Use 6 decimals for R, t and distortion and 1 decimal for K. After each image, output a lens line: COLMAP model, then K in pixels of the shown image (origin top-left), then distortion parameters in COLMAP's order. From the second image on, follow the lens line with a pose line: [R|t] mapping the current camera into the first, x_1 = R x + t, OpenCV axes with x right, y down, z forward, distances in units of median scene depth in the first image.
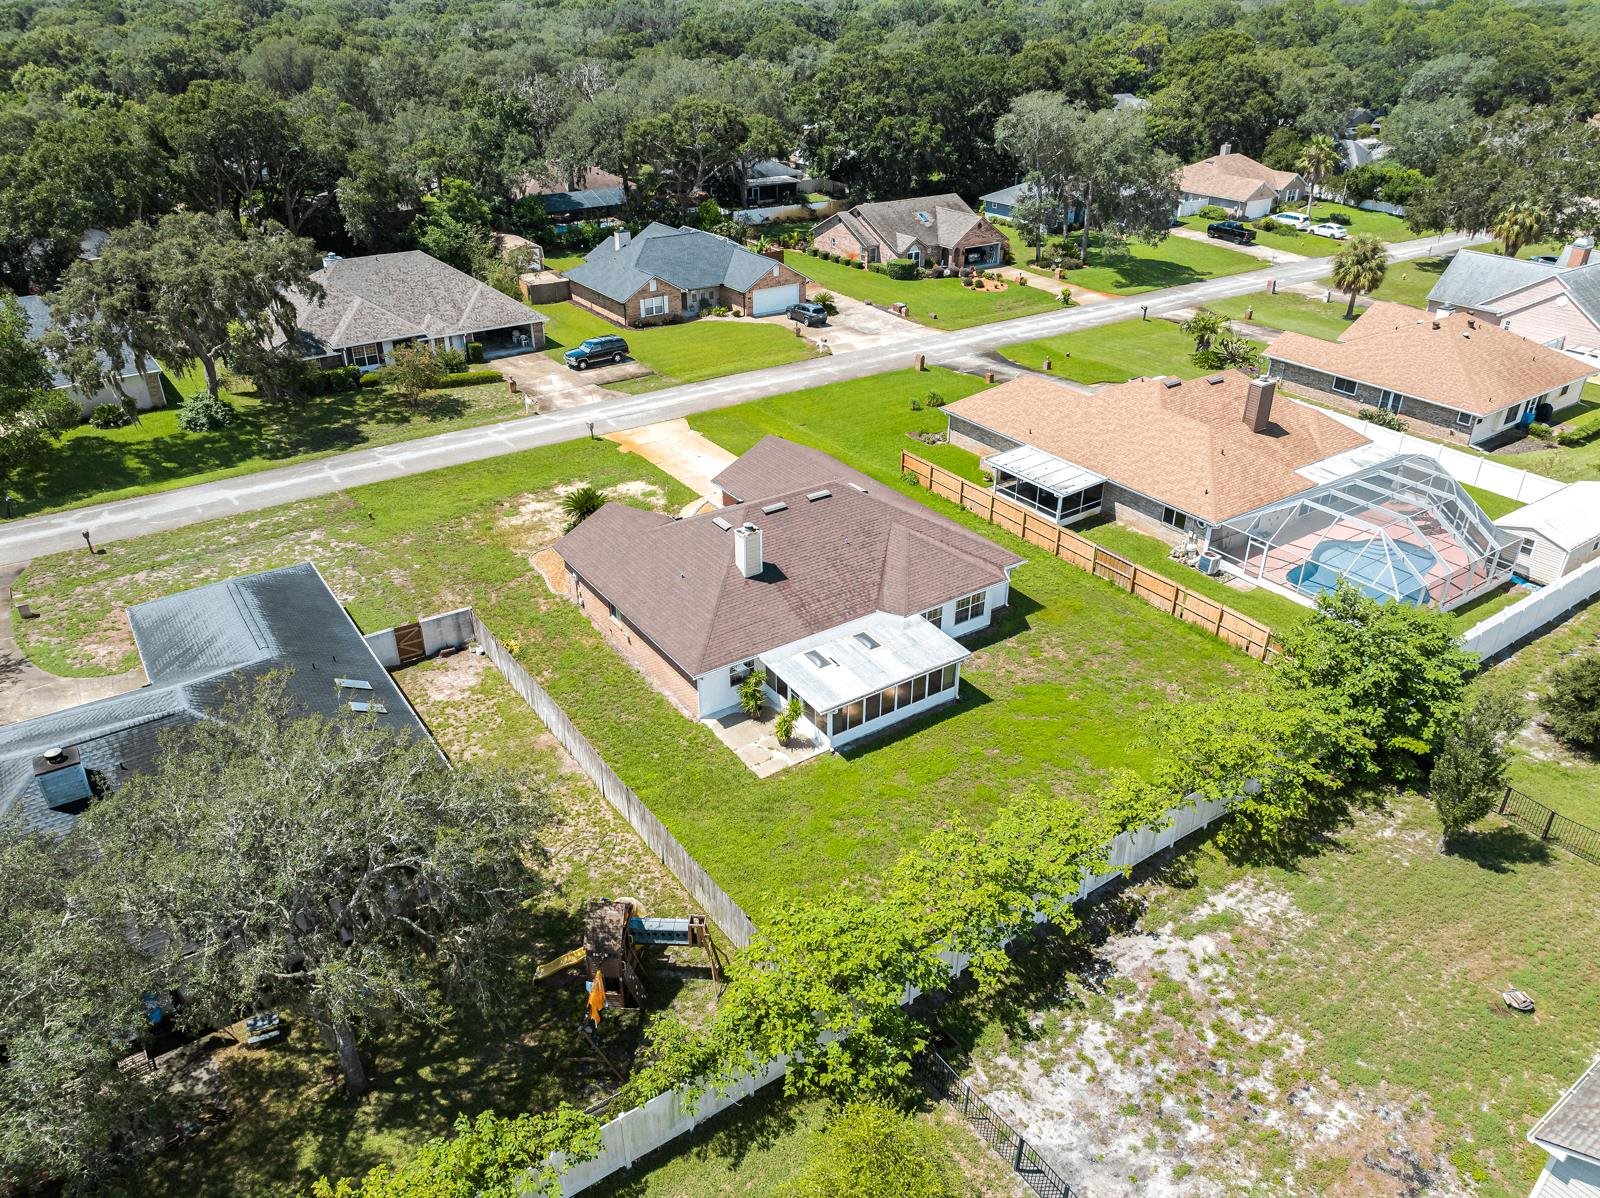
lens RADIAL K [[1117.3, 0, 800.0], [0, 1117.3, 599.0], [0, 0, 1]] dist [-0.023371, 0.004646]
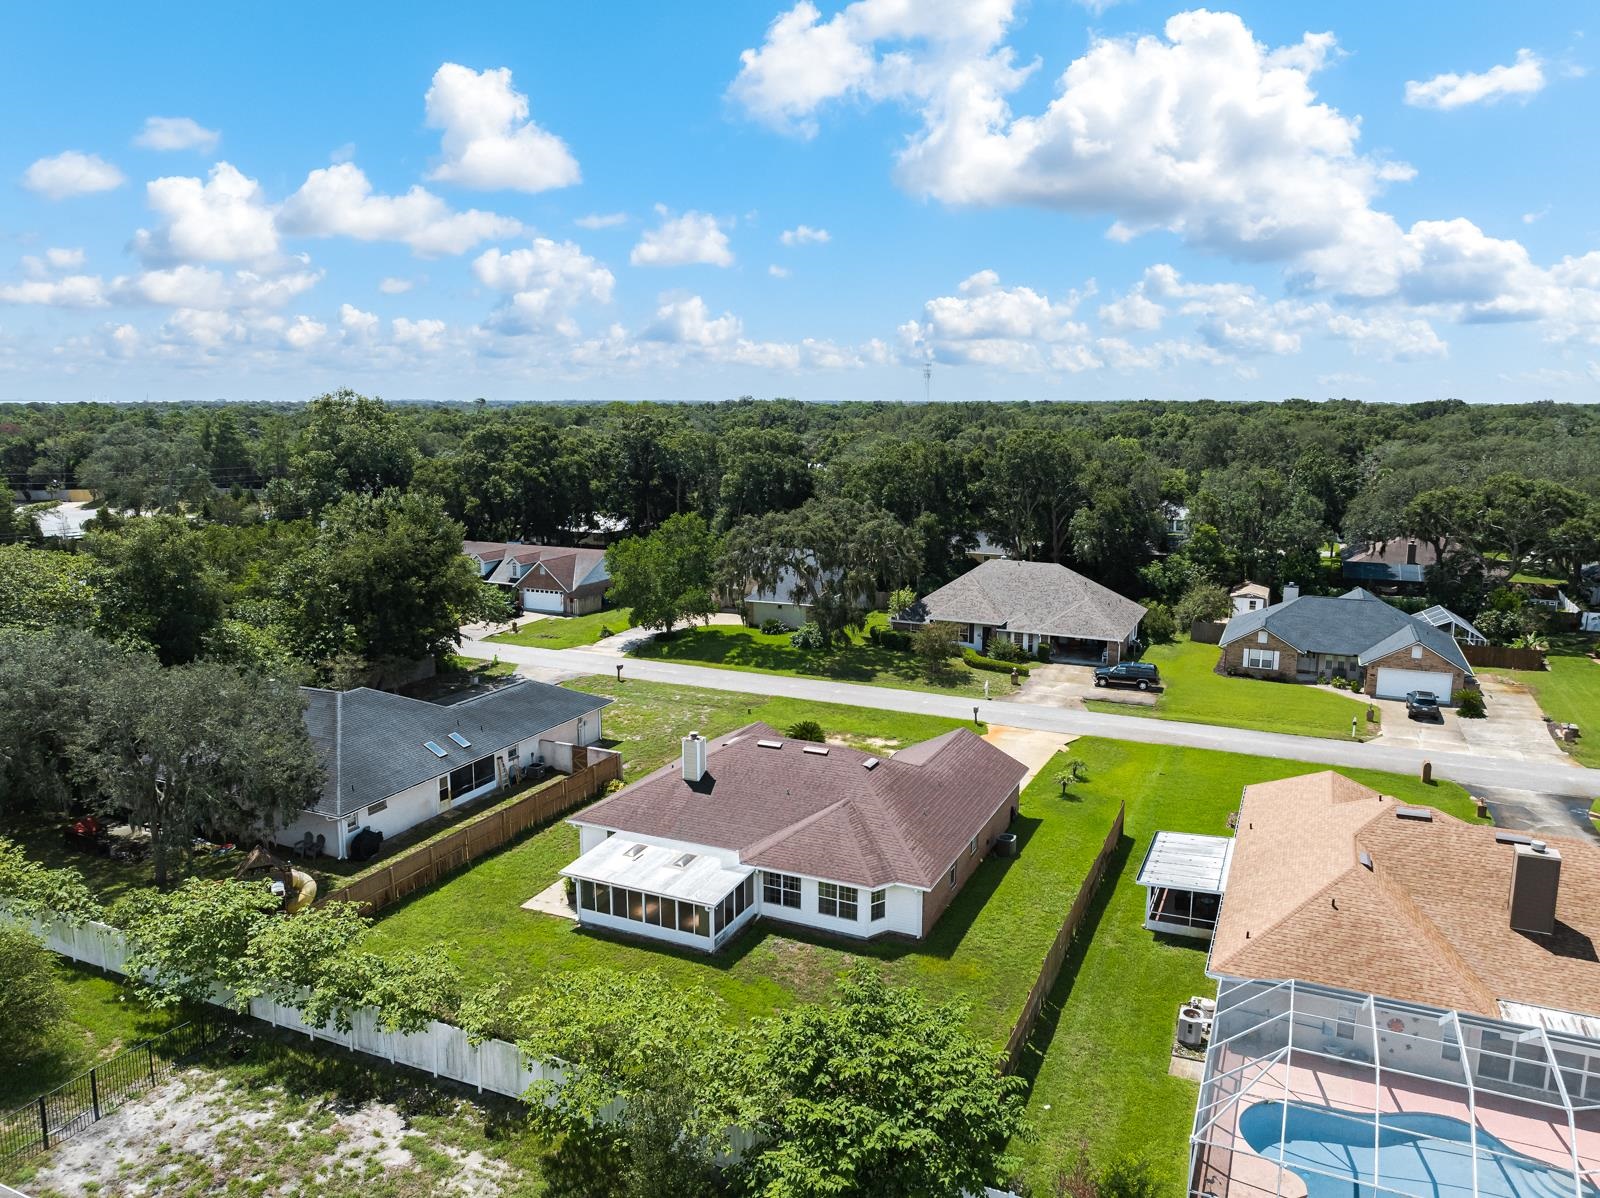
lens RADIAL K [[1121.2, 0, 807.1], [0, 1121.2, 593.9], [0, 0, 1]] dist [-0.032828, 0.020923]
pose [[0.517626, 0.145373, -0.843167, 0.573258], [-0.416553, 0.903602, -0.099933, -0.077349], [0.747360, 0.402952, 0.528284, 0.258630]]
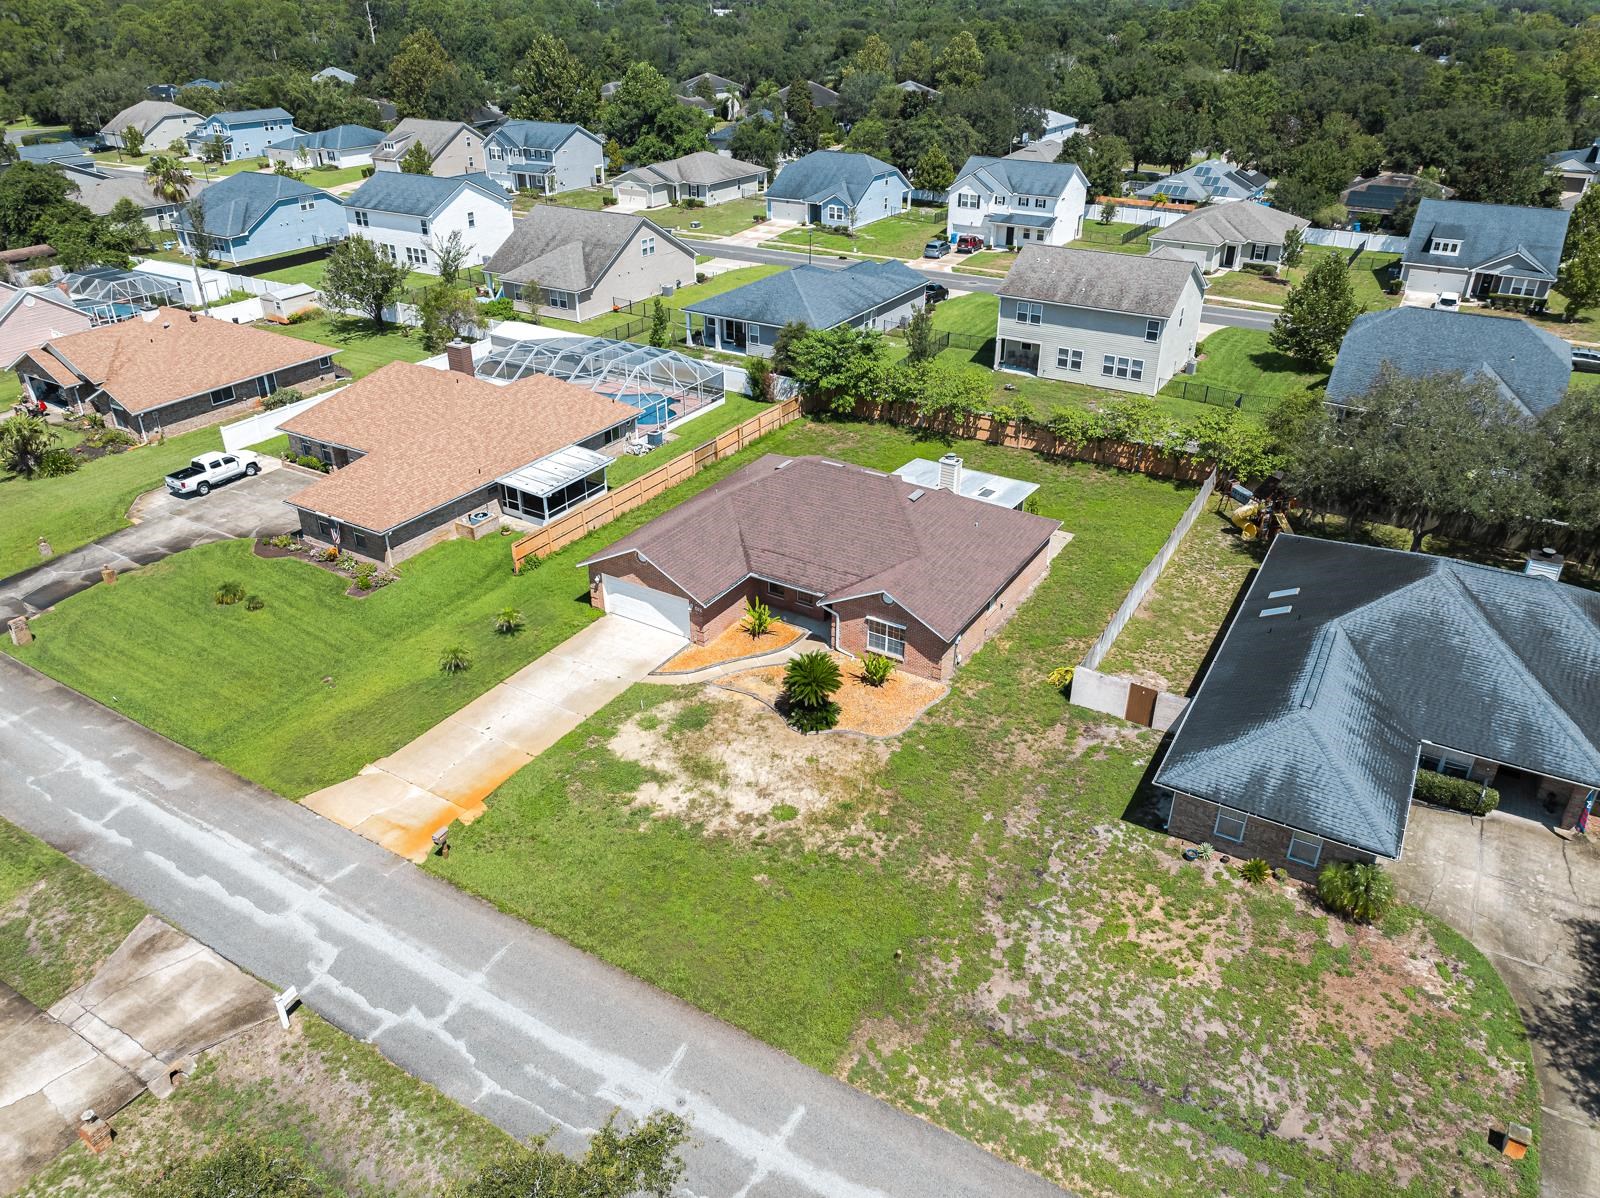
lens RADIAL K [[1121.2, 0, 807.1], [0, 1121.2, 593.9], [0, 0, 1]] dist [-0.032828, 0.020923]
pose [[-0.419905, -0.437830, 0.794975, -0.591297], [0.434165, 0.672301, 0.599593, -0.444899], [-0.796982, 0.596922, -0.092212, 0.793787]]
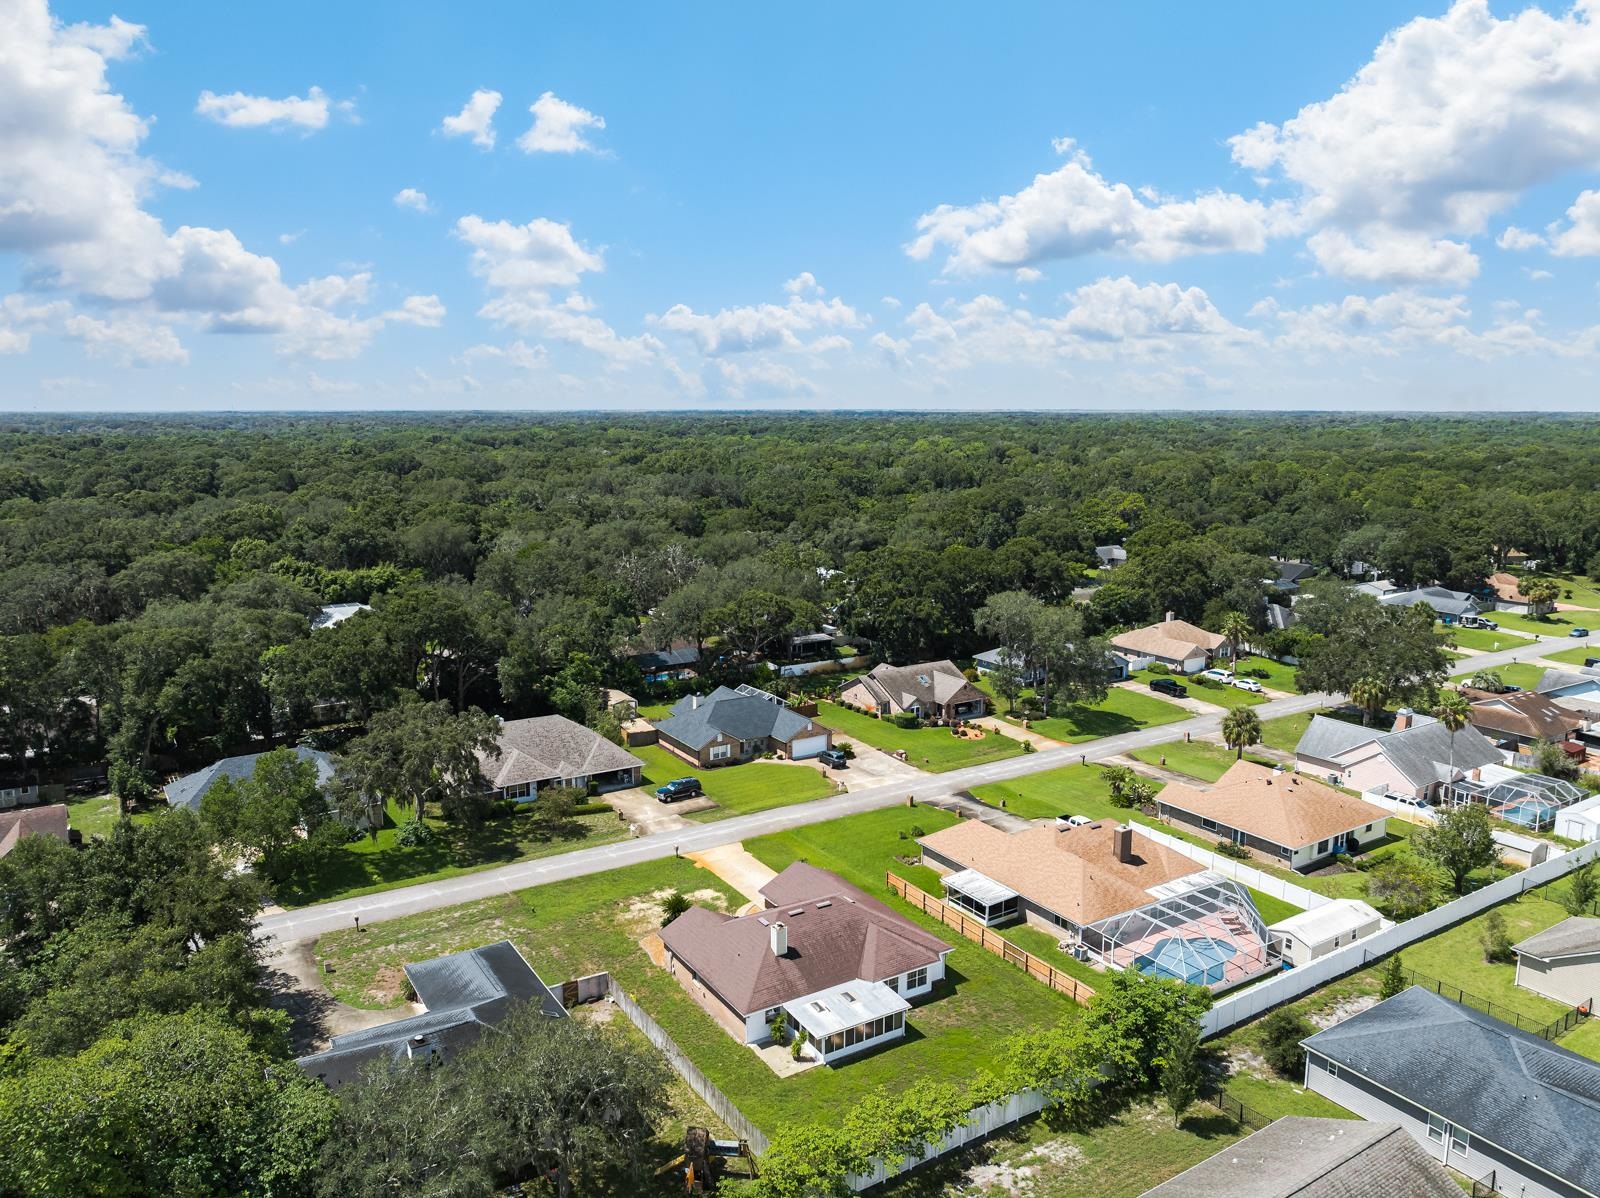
lens RADIAL K [[1127.2, 0, 800.0], [0, 1127.2, 599.0], [0, 0, 1]] dist [-0.026147, 0.004072]
pose [[0.999002, 0.005094, -0.044367, 0.035168], [-0.019525, 0.943310, -0.331338, 0.020660], [0.040164, 0.331873, 0.942469, -0.460311]]
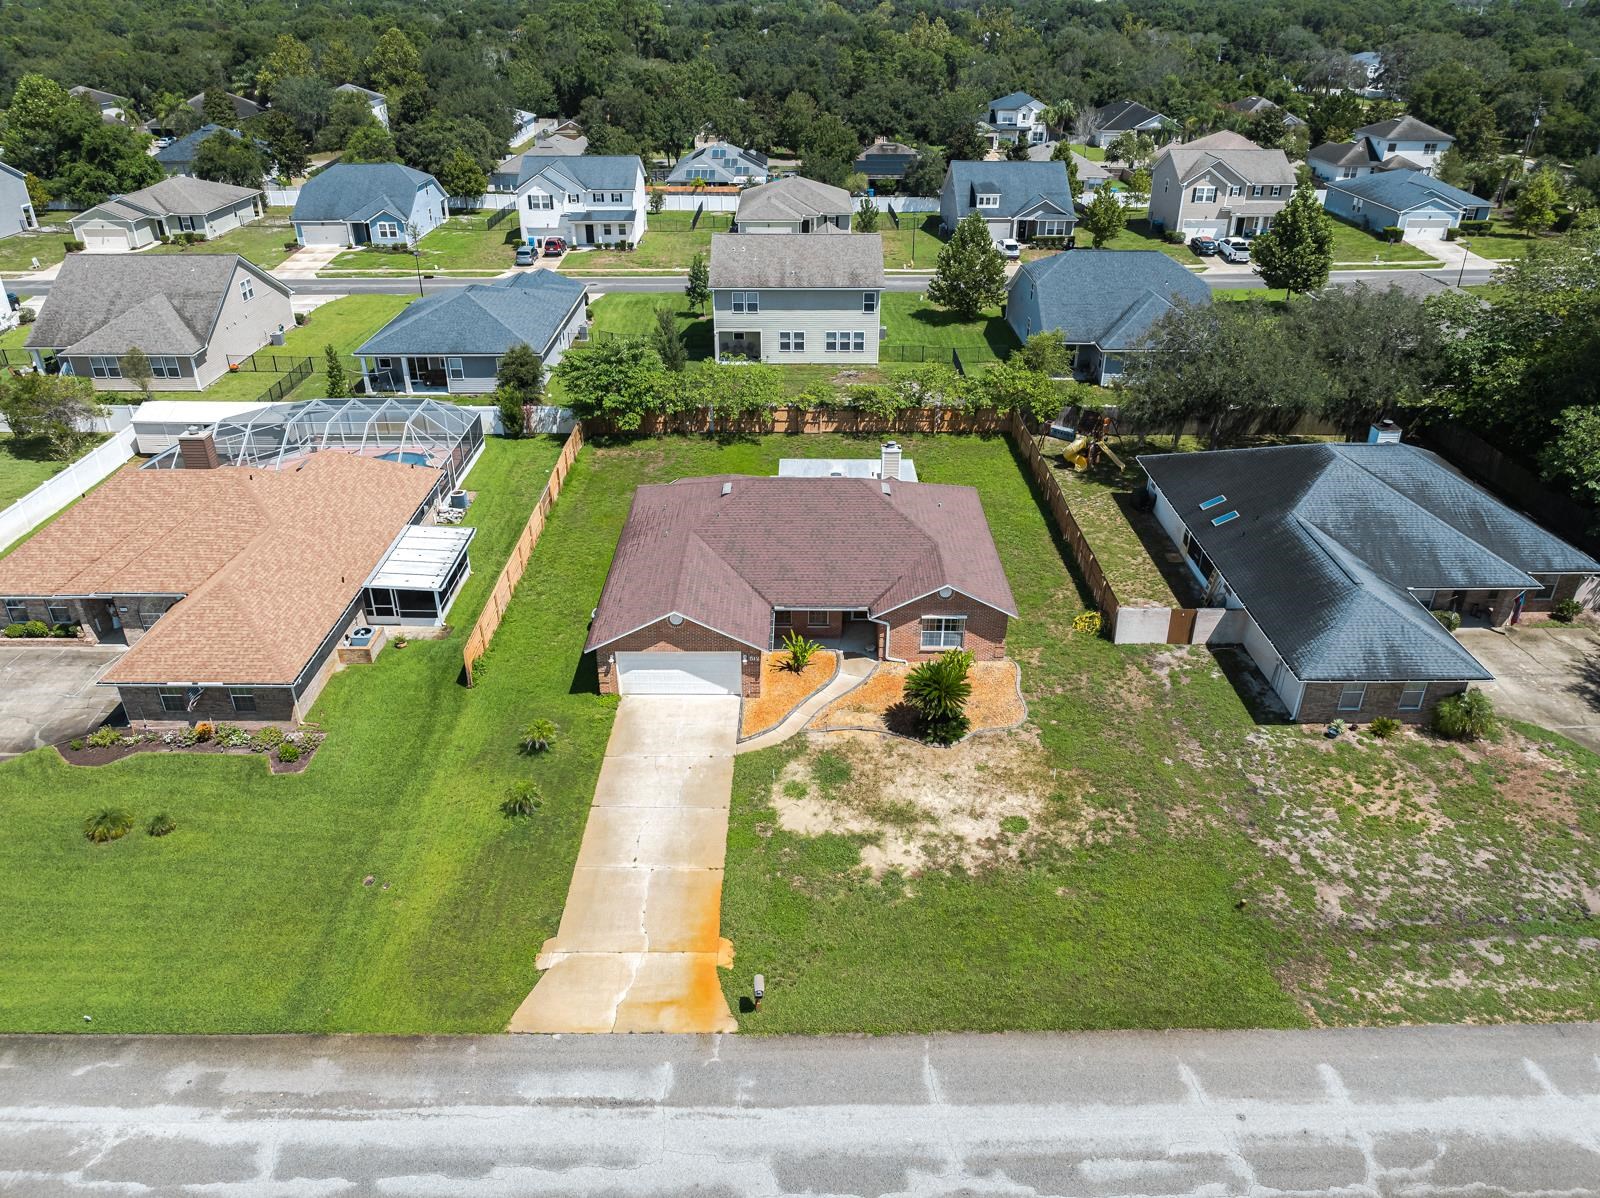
lens RADIAL K [[1121.2, 0, 807.1], [0, 1121.2, 593.9], [0, 0, 1]] dist [-0.032828, 0.020923]
pose [[-0.829756, -0.272588, 0.487032, -0.352698], [0.264462, 0.576416, 0.773178, -0.543321], [-0.491492, 0.770351, -0.406196, 0.988234]]
